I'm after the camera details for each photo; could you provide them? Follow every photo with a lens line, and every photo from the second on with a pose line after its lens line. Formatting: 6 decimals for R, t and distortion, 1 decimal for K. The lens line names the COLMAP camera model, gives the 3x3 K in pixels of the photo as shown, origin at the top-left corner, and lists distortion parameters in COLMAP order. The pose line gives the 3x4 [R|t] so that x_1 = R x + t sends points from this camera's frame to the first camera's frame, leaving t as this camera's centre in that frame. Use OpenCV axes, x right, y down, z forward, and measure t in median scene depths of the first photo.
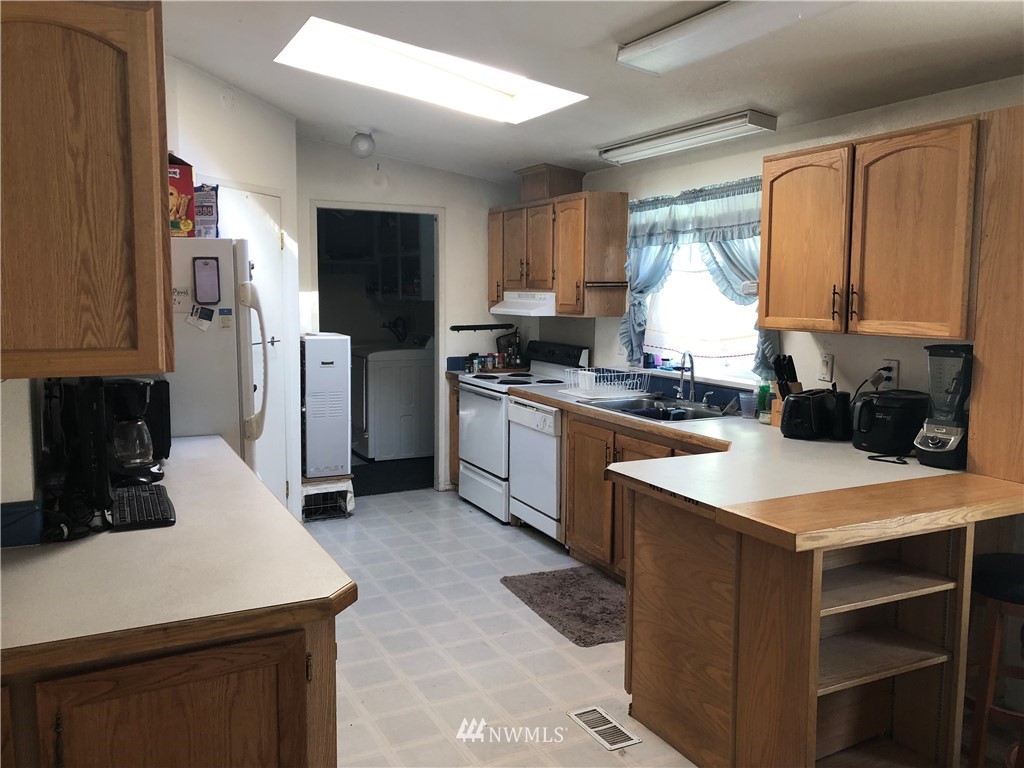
lens RADIAL K [[848.0, 0, 517.7], [0, 848.0, 382.0], [0, 0, 1]] dist [0.078966, -0.092151]
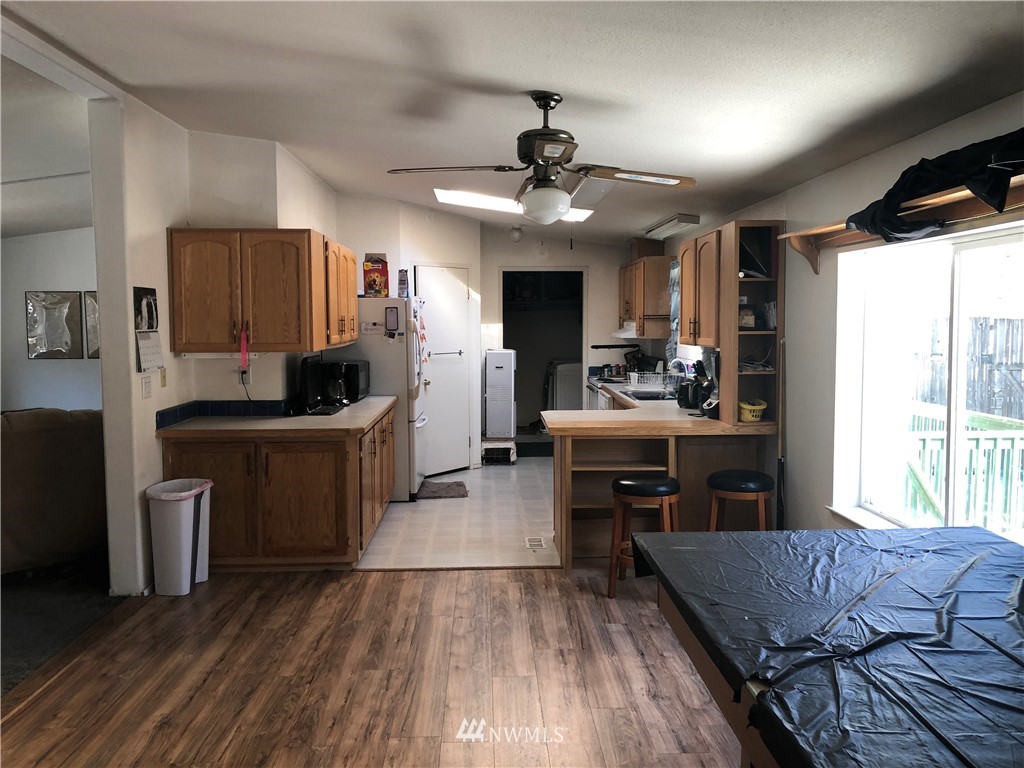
lens RADIAL K [[848.0, 0, 507.7], [0, 848.0, 384.8], [0, 0, 1]] dist [0.078966, -0.092151]
pose [[0.900722, 0.023158, -0.433779, 0.489474], [-0.037183, 0.999023, -0.023875, 0.048649], [0.432802, 0.037634, 0.900703, -0.443531]]
